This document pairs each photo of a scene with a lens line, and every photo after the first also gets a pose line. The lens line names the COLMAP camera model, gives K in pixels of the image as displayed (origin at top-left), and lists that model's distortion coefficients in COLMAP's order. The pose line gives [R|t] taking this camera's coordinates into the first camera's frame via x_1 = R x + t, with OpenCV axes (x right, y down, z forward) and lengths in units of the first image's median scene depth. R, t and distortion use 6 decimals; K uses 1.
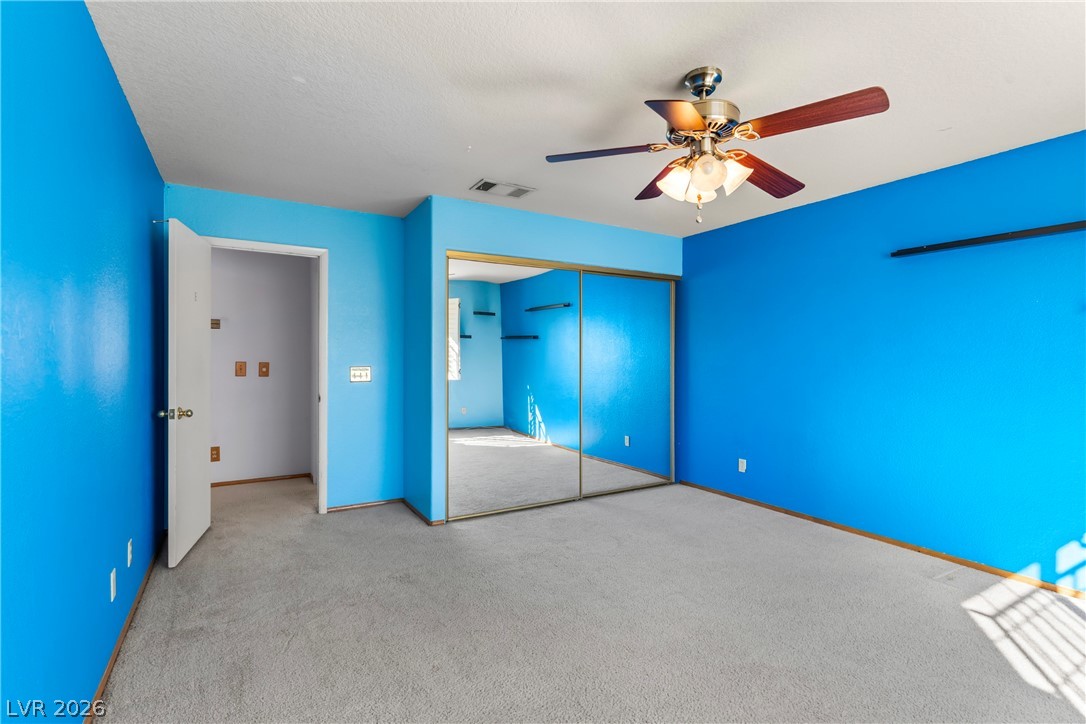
lens RADIAL K [[513.5, 0, 544.8], [0, 513.5, 360.7], [0, 0, 1]] dist [0.002805, 0.000434]
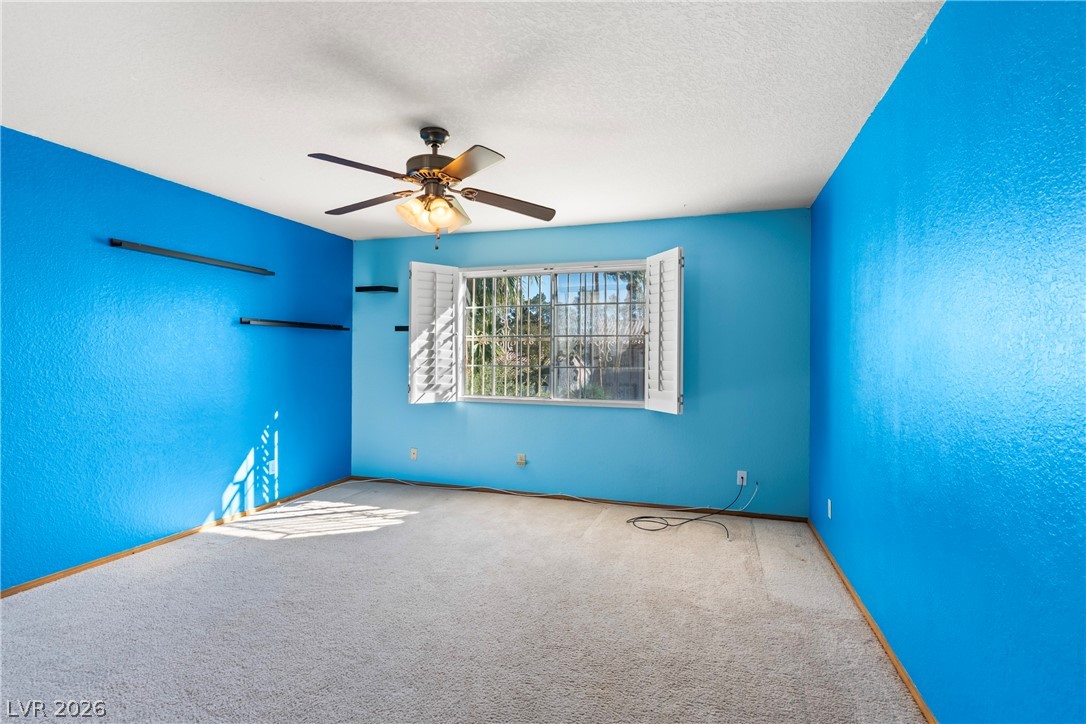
lens RADIAL K [[513.5, 0, 544.8], [0, 513.5, 360.7], [0, 0, 1]] dist [0.002805, 0.000434]
pose [[-0.654432, -0.011954, 0.756026, -0.712160], [-0.006395, 0.999927, 0.010275, -0.023005], [-0.756093, 0.001890, -0.654461, 1.373731]]
